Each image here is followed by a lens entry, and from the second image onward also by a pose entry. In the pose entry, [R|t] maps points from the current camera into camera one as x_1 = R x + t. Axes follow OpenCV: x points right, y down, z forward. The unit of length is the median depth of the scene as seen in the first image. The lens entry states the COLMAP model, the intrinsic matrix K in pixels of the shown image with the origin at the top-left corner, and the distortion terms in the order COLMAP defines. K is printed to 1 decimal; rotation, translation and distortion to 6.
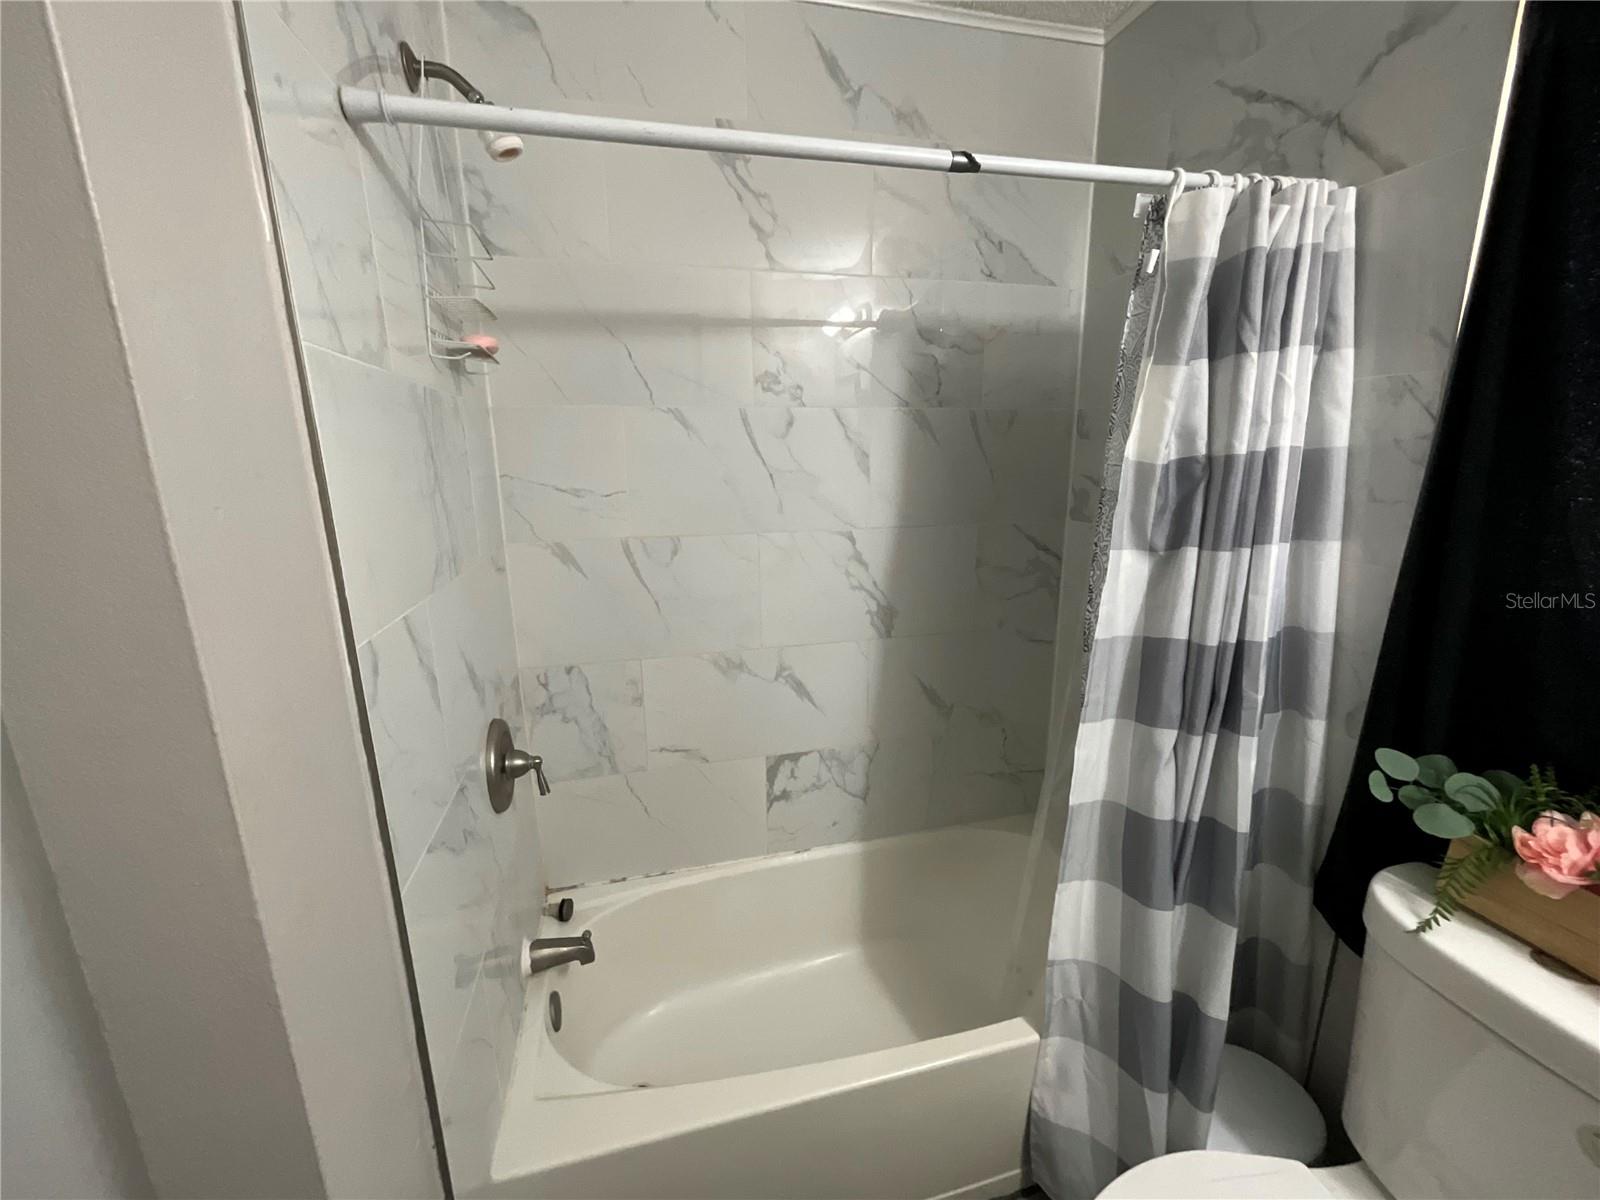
lens RADIAL K [[654.4, 0, 800.0], [0, 654.4, 600.0], [0, 0, 1]] dist [-0.000941, -0.000277]
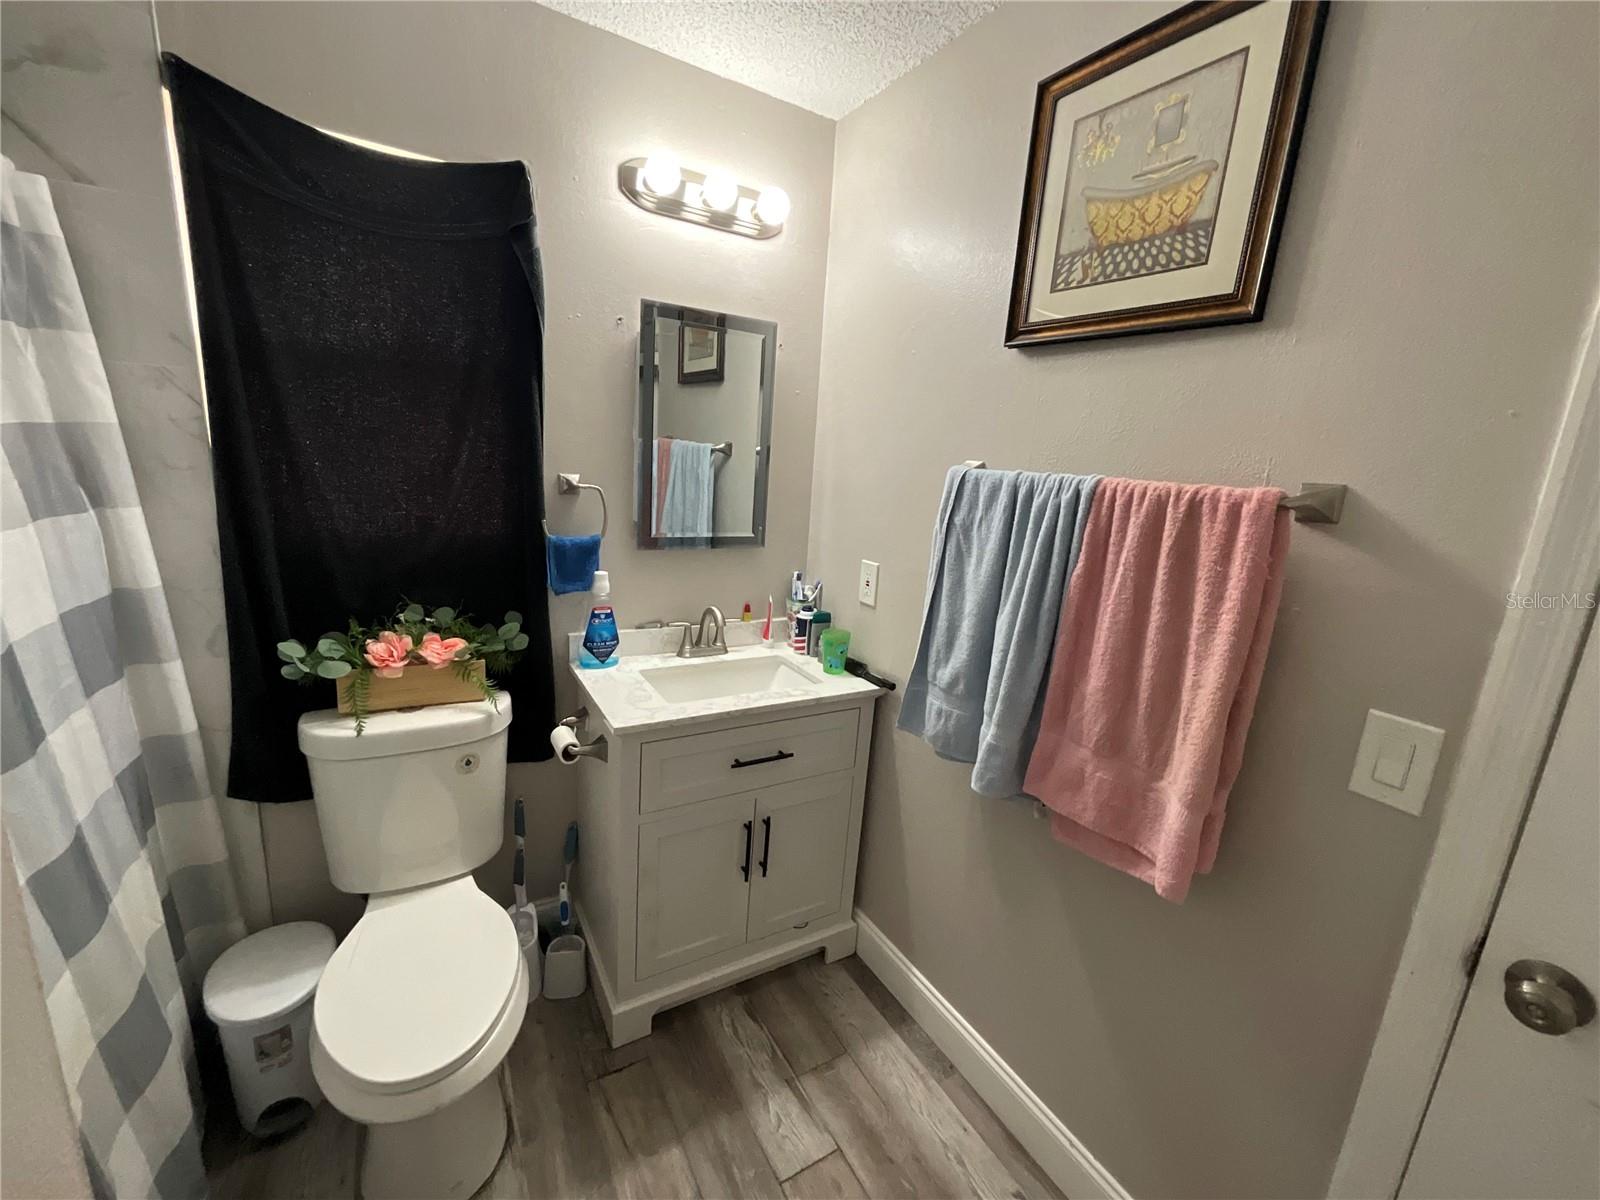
lens RADIAL K [[650.2, 0, 800.0], [0, 650.2, 600.0], [0, 0, 1]] dist [0.001063, -0.001237]
pose [[-0.288290, -0.216941, 0.932644, -0.673442], [0.154930, 0.950596, 0.269007, -0.061691], [-0.944926, 0.222046, -0.240437, 0.231415]]
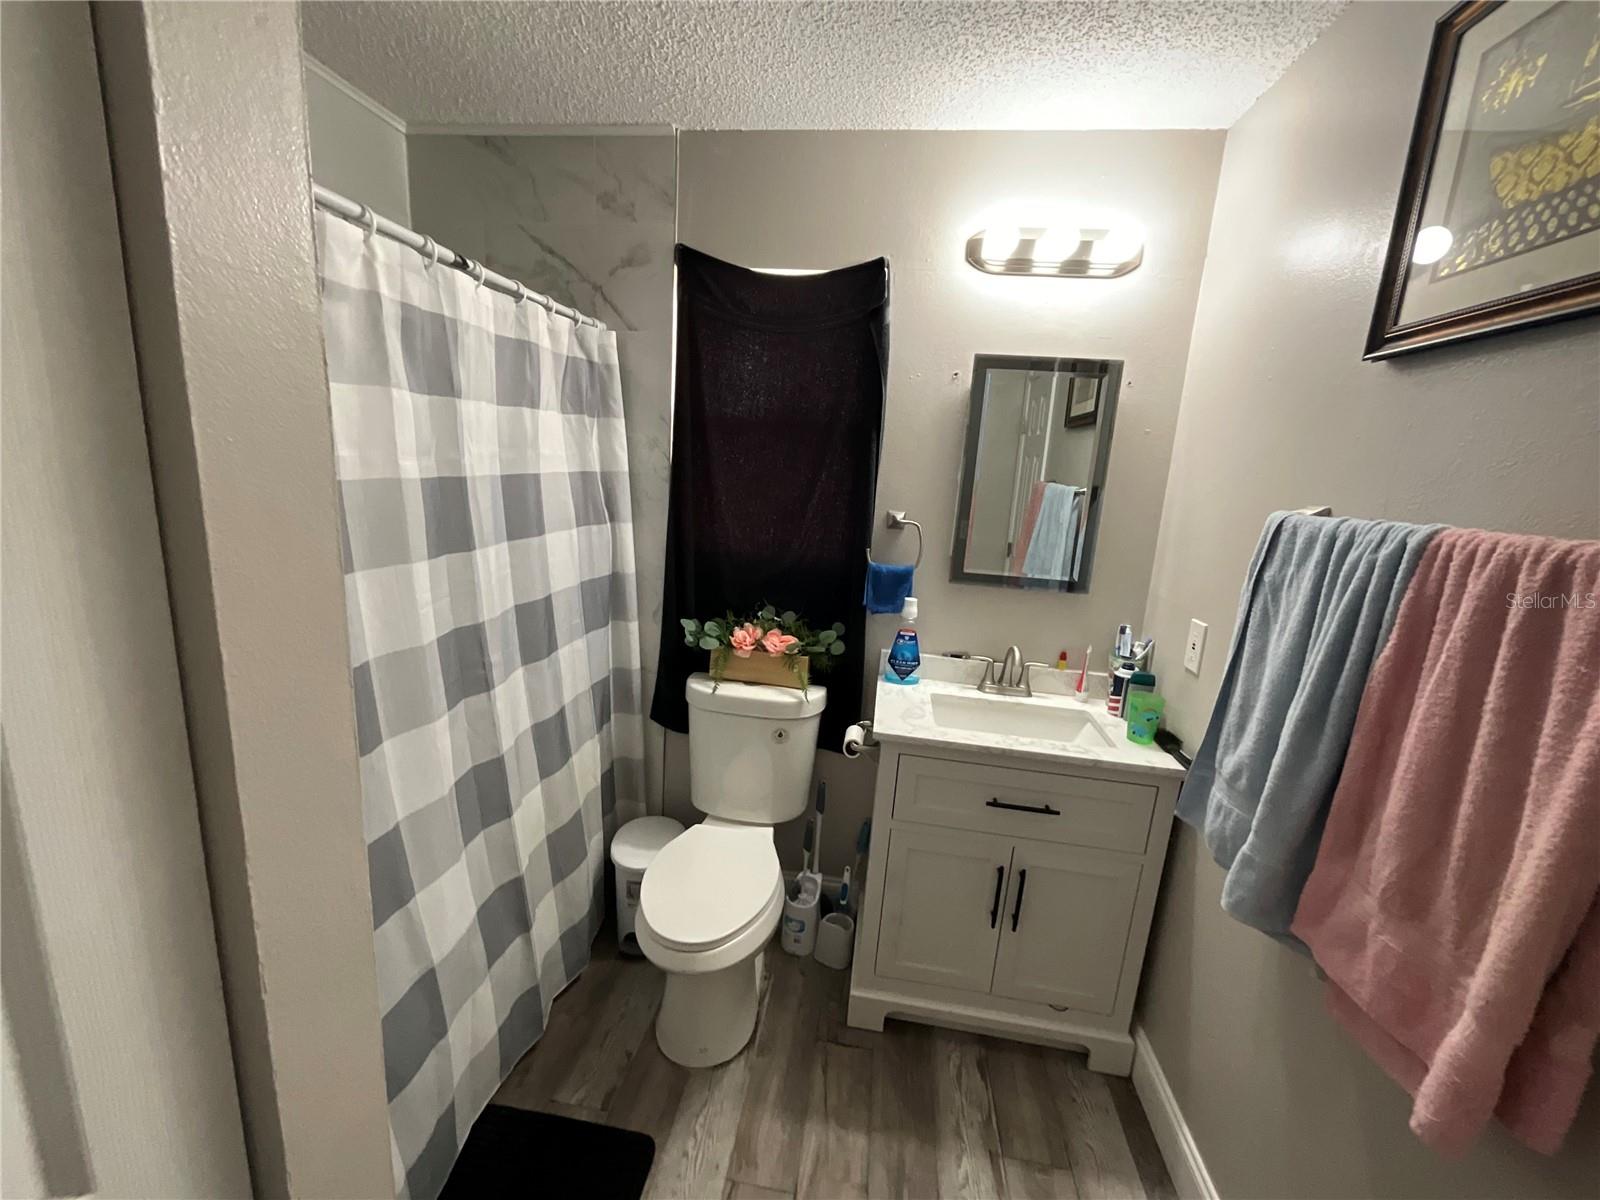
lens RADIAL K [[650.2, 0, 800.0], [0, 650.2, 600.0], [0, 0, 1]] dist [0.001063, -0.001237]
pose [[0.375782, -0.147264, 0.914932, -0.779021], [0.140886, 0.984895, 0.100660, 0.012265], [-0.915936, 0.091075, 0.390853, -0.141722]]
